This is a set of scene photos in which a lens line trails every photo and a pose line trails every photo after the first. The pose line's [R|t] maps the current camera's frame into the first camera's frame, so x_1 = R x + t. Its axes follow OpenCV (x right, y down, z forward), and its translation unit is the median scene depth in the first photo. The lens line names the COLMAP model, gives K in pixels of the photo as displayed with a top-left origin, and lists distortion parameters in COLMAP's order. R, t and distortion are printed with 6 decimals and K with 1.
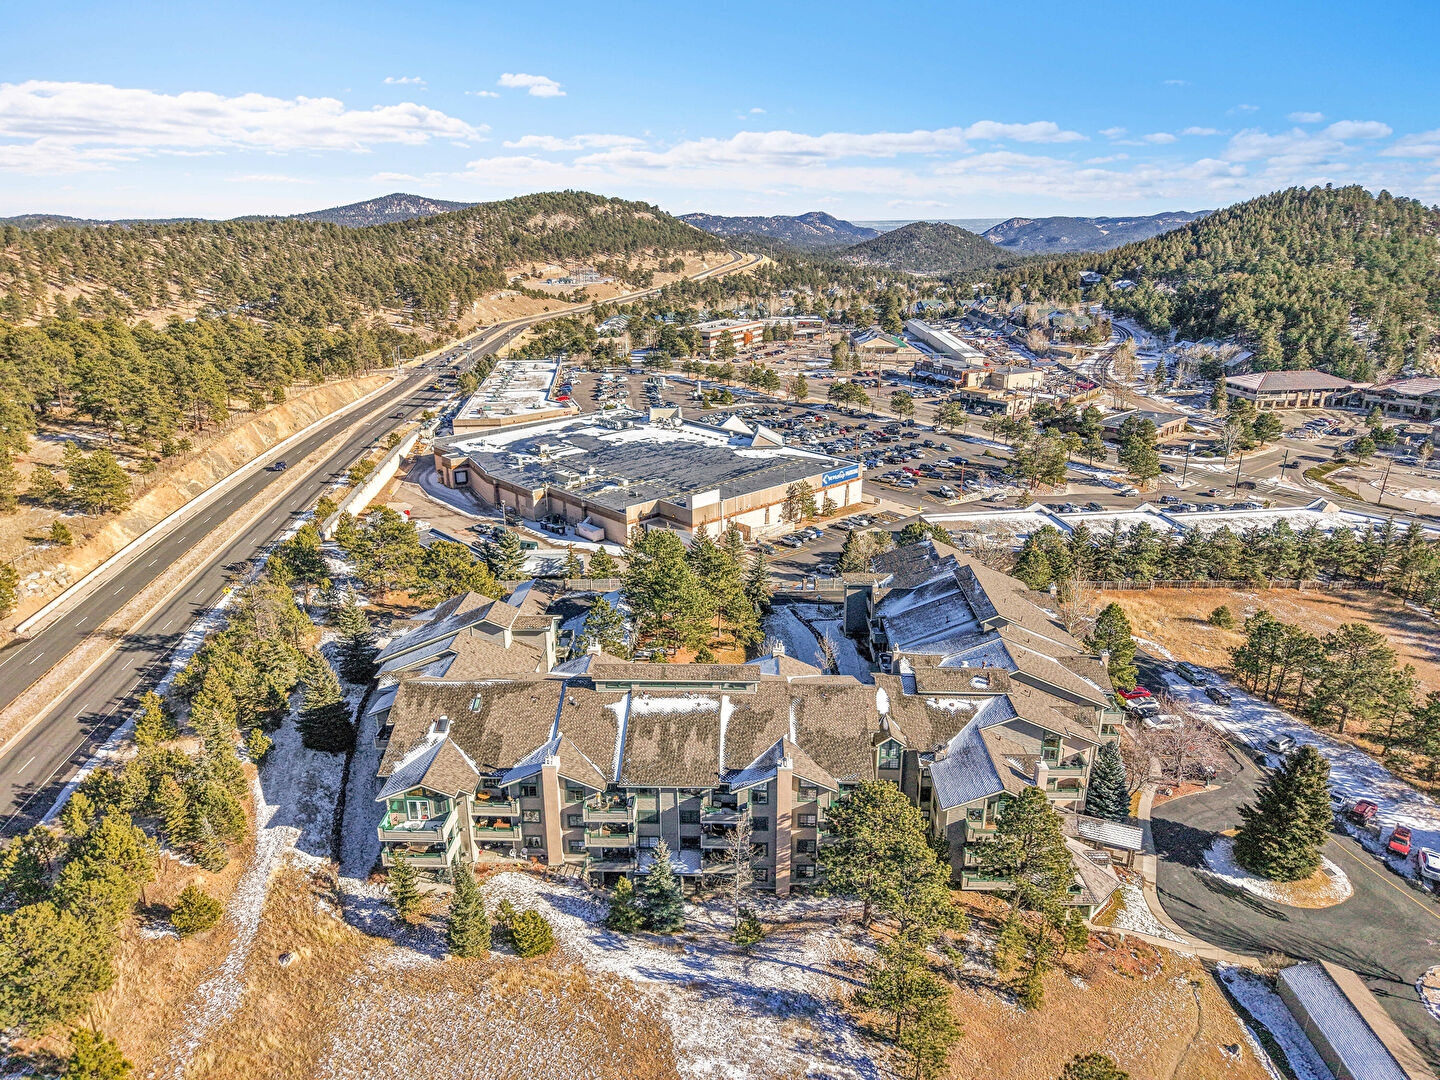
lens RADIAL K [[974.1, 0, 717.6], [0, 974.1, 536.6], [0, 0, 1]] dist [0.005260, -0.004585]
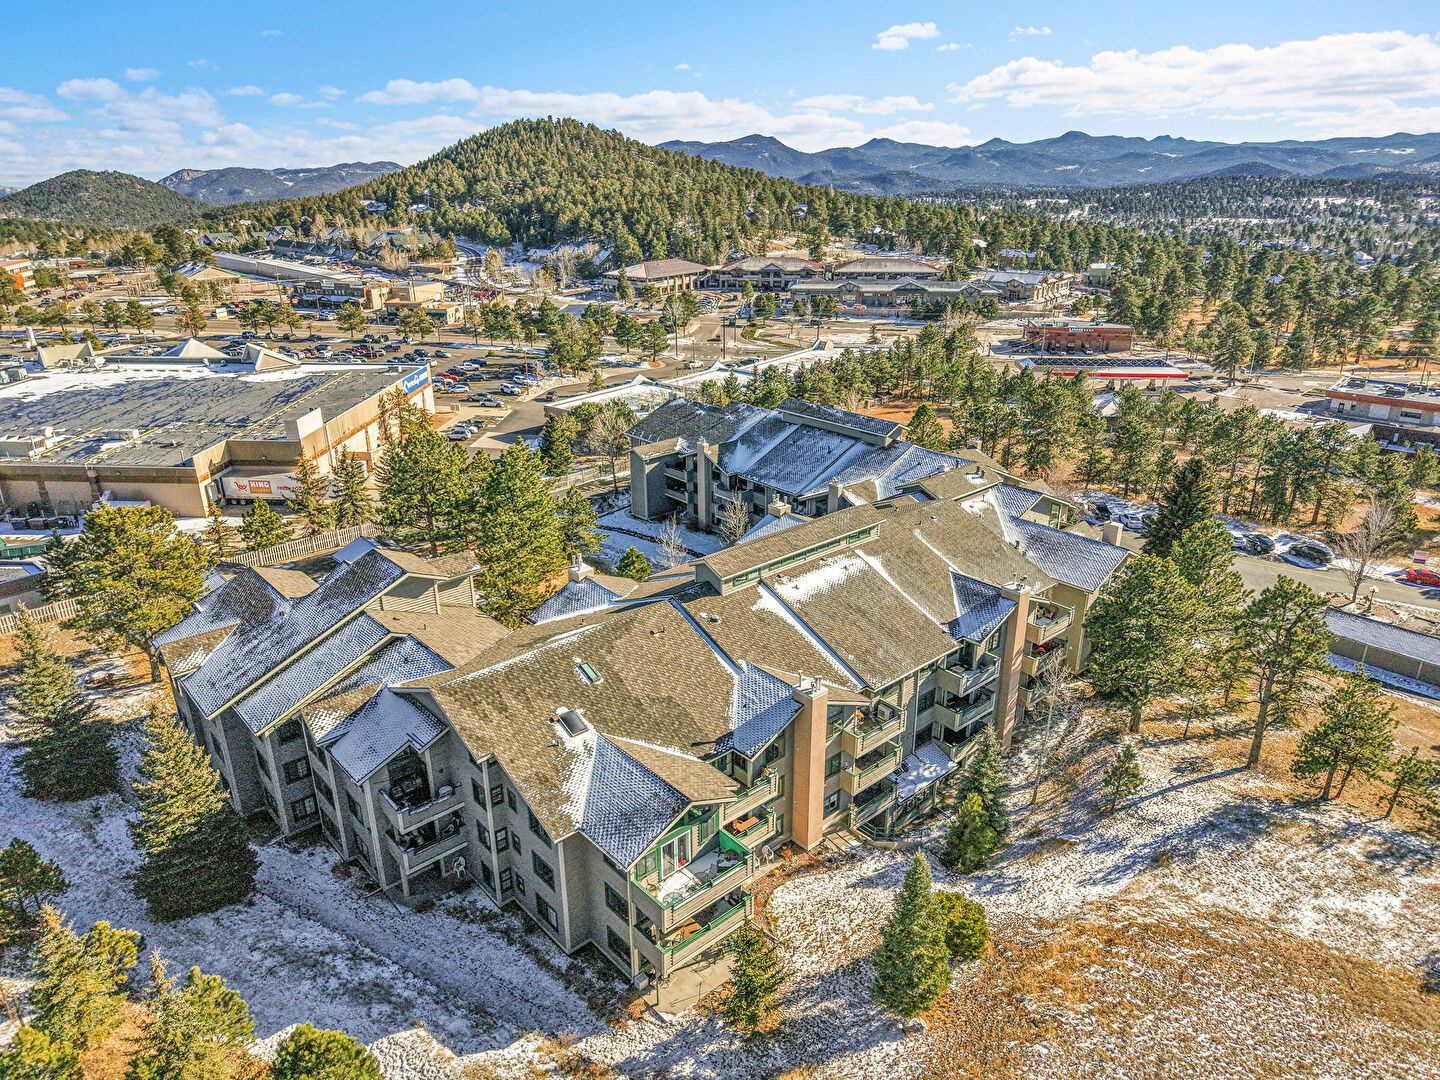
lens RADIAL K [[974.1, 0, 722.5], [0, 974.1, 544.0], [0, 0, 1]] dist [0.005260, -0.004585]
pose [[0.718216, -0.251585, 0.648746, -0.266926], [0.220417, 0.966592, 0.130827, 0.019336], [-0.659987, 0.049033, 0.749675, 0.247404]]
